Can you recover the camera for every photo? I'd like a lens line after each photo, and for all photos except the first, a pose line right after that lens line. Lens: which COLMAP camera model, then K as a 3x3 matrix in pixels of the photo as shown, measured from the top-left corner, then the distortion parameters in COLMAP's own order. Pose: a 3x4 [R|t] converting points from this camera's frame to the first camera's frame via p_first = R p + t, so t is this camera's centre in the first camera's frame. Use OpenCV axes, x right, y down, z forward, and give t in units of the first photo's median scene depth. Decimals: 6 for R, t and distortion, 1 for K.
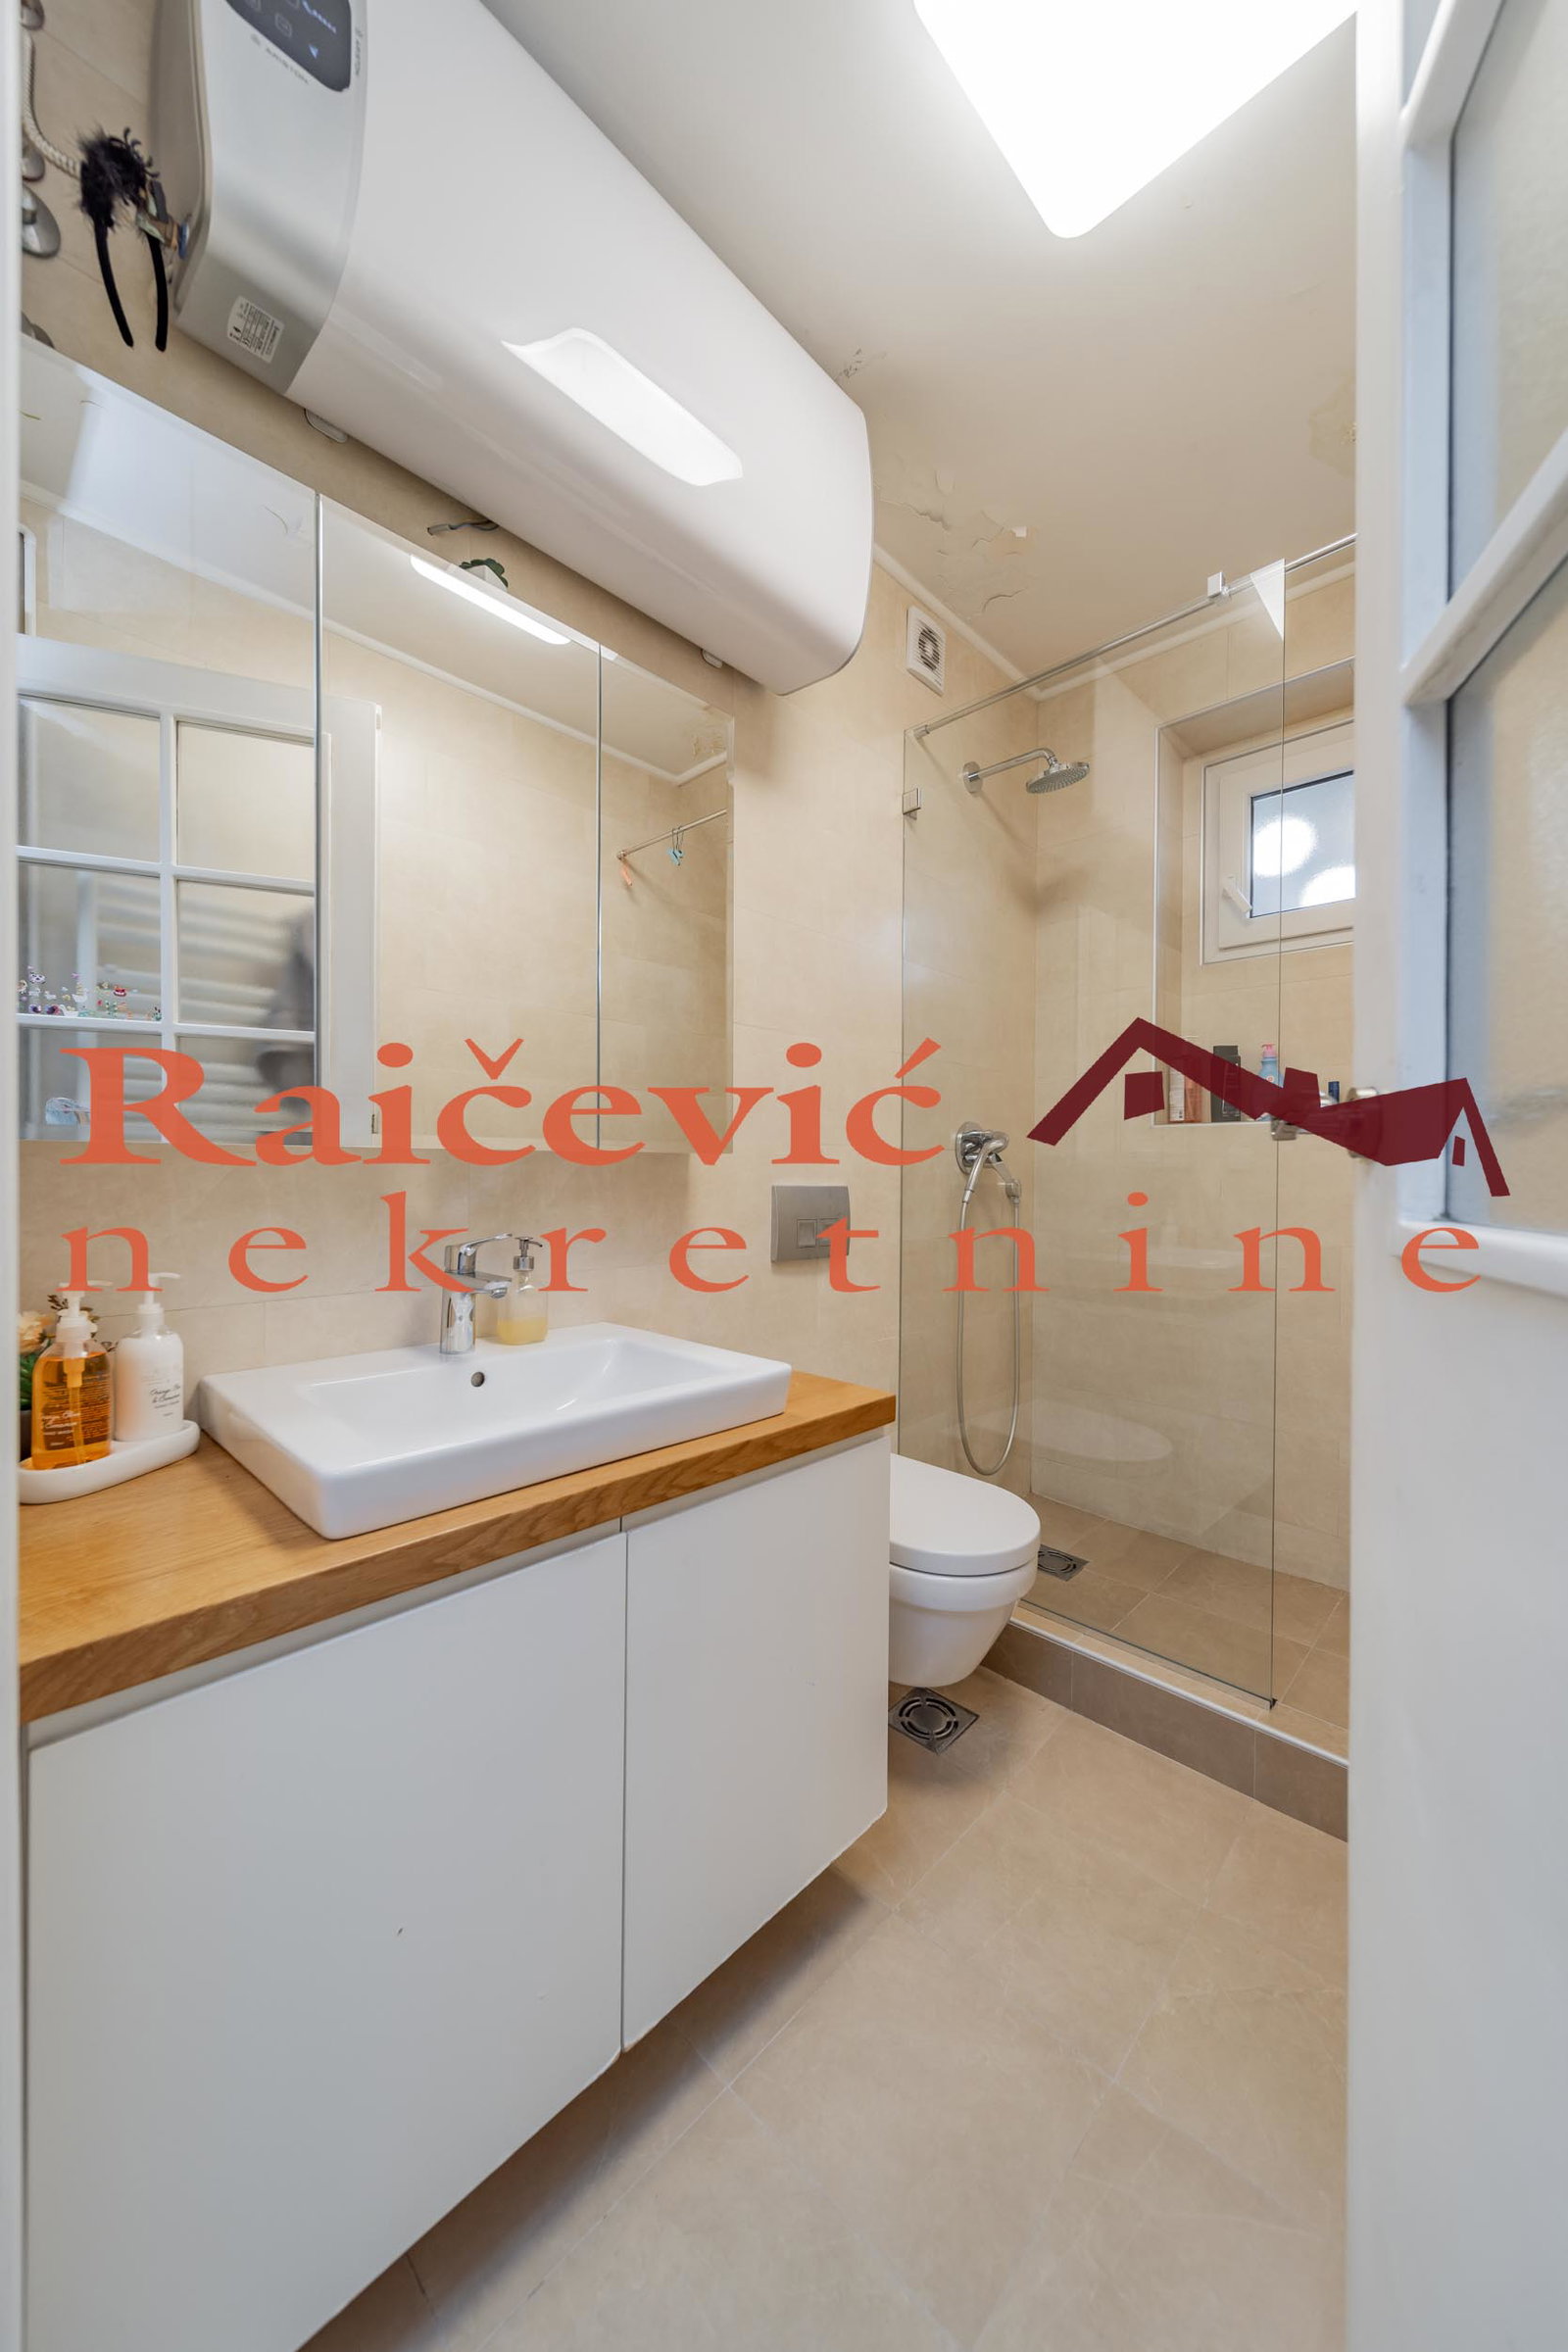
lens RADIAL K [[835.5, 0, 780.9], [0, 835.5, 1165.6], [0, 0, 1]] dist [0.000025, 0.000004]
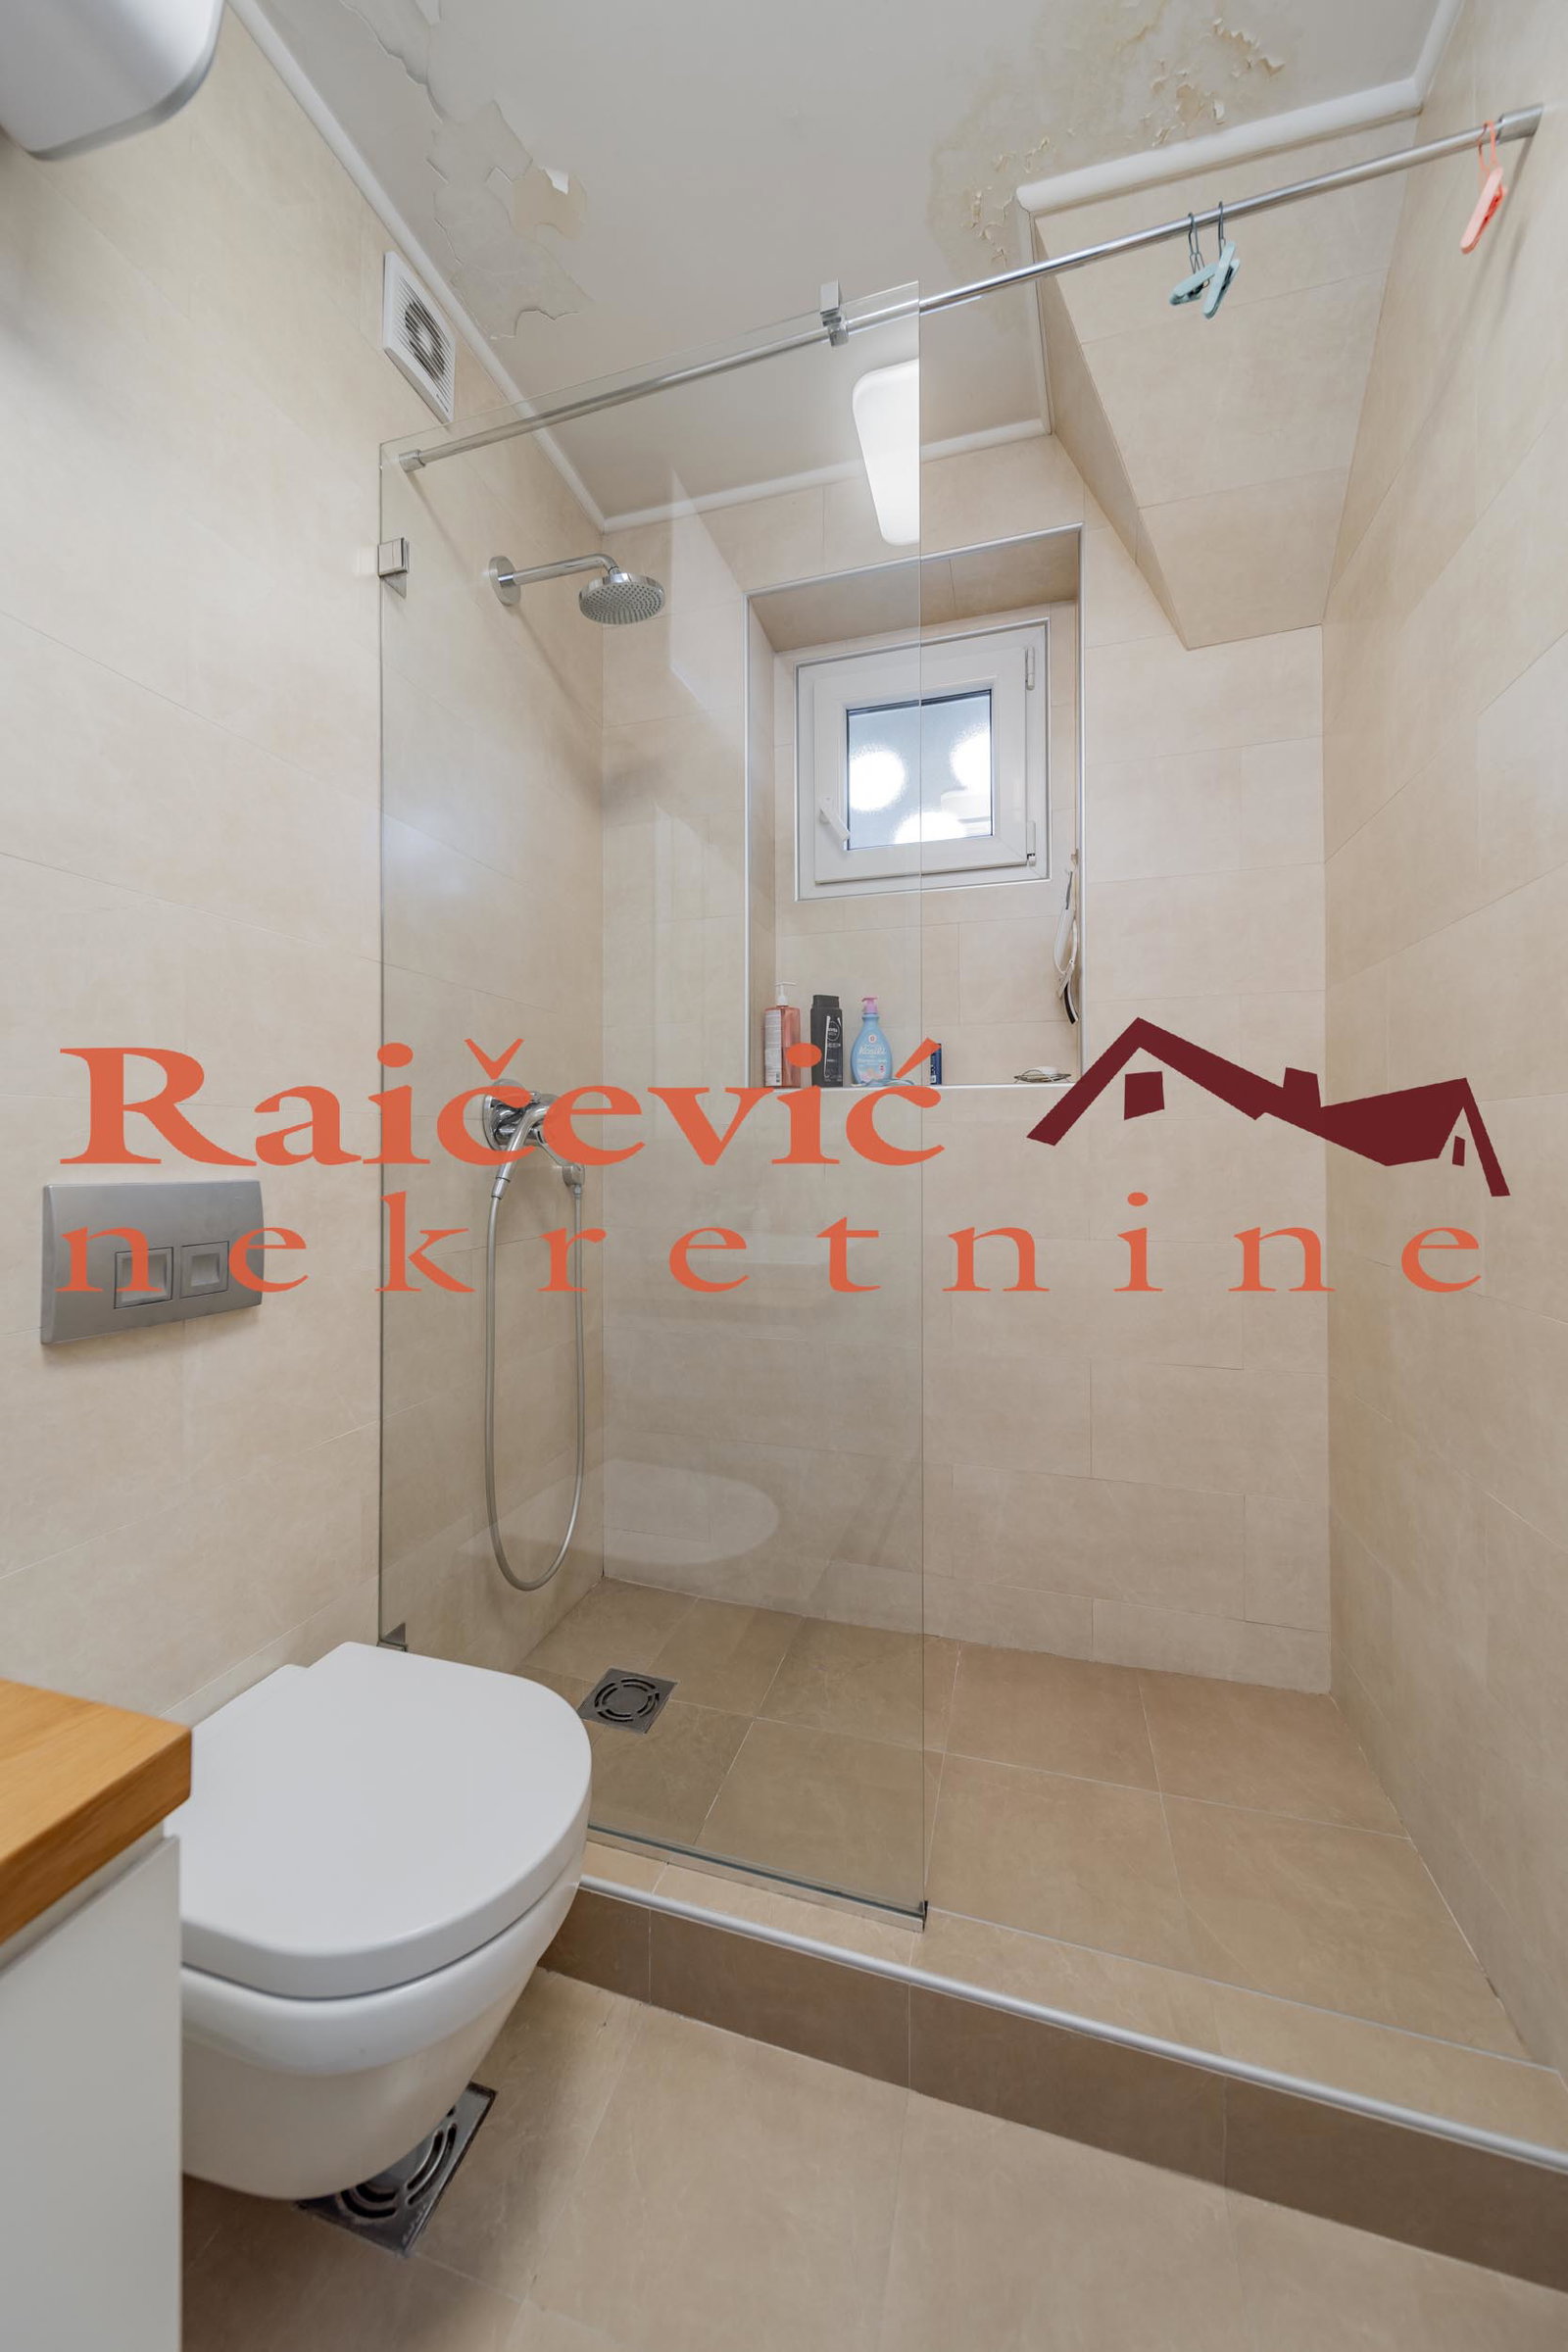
lens RADIAL K [[835.5, 0, 780.9], [0, 835.5, 1165.6], [0, 0, 1]] dist [0.000025, 0.000004]
pose [[0.889128, -0.019442, 0.457246, 0.113054], [0.008545, 0.999628, 0.025887, 0.002934], [-0.457579, -0.019110, 0.888963, 0.286328]]
